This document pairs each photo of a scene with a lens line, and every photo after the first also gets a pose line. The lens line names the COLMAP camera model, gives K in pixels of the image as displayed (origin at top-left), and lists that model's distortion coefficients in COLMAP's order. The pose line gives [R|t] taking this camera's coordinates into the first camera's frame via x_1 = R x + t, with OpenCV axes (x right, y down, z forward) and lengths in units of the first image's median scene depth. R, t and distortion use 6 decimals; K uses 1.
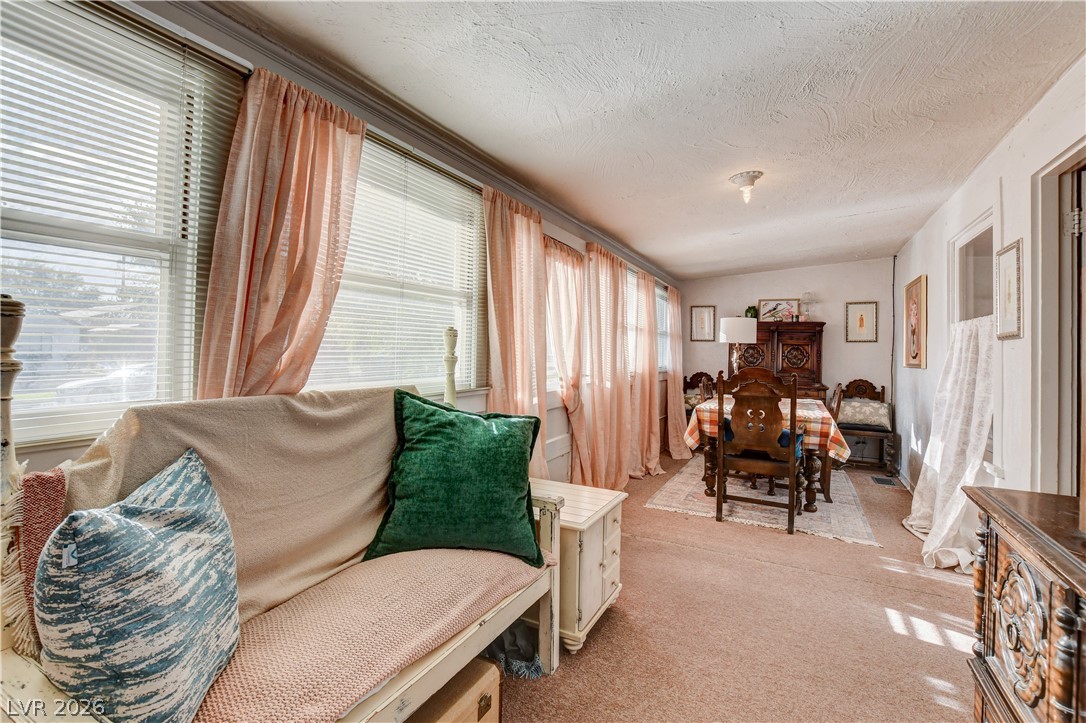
lens RADIAL K [[490.7, 0, 545.0], [0, 490.7, 338.7], [0, 0, 1]] dist [-0.003683, -0.000263]
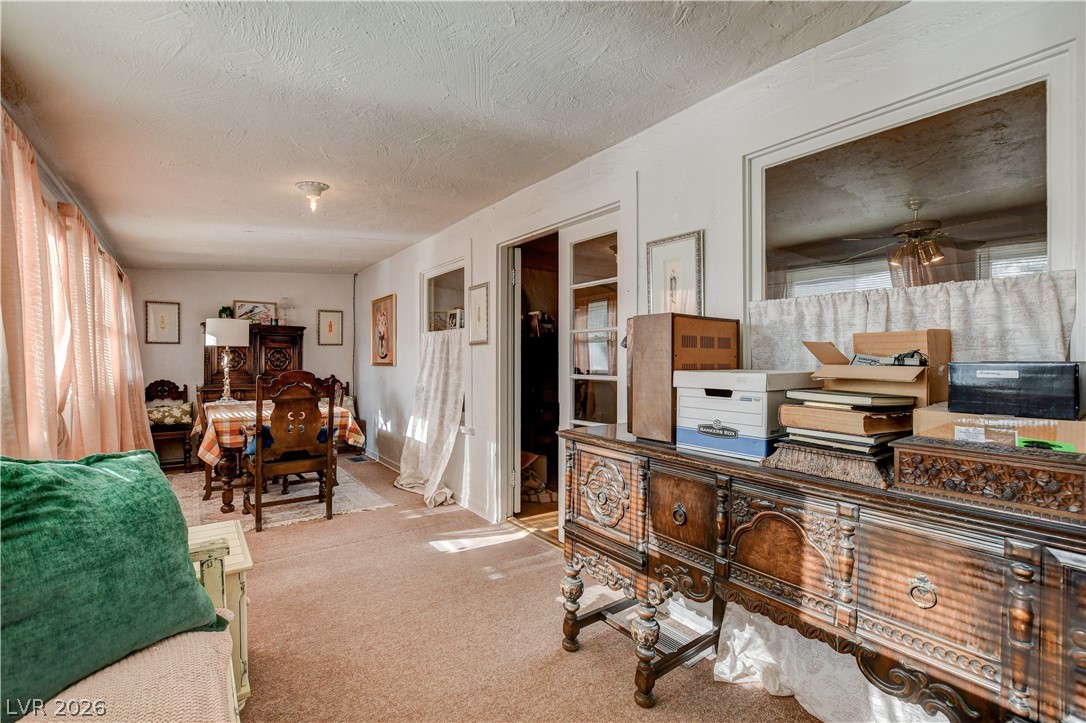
lens RADIAL K [[477.0, 0, 541.6], [0, 477.0, 357.1], [0, 0, 1]] dist [-0.025286, 0.005418]
pose [[0.443698, -0.020504, 0.895942, -0.227662], [-0.010919, 0.999540, 0.028282, -0.003508], [-0.896110, -0.022331, 0.443270, 0.100082]]
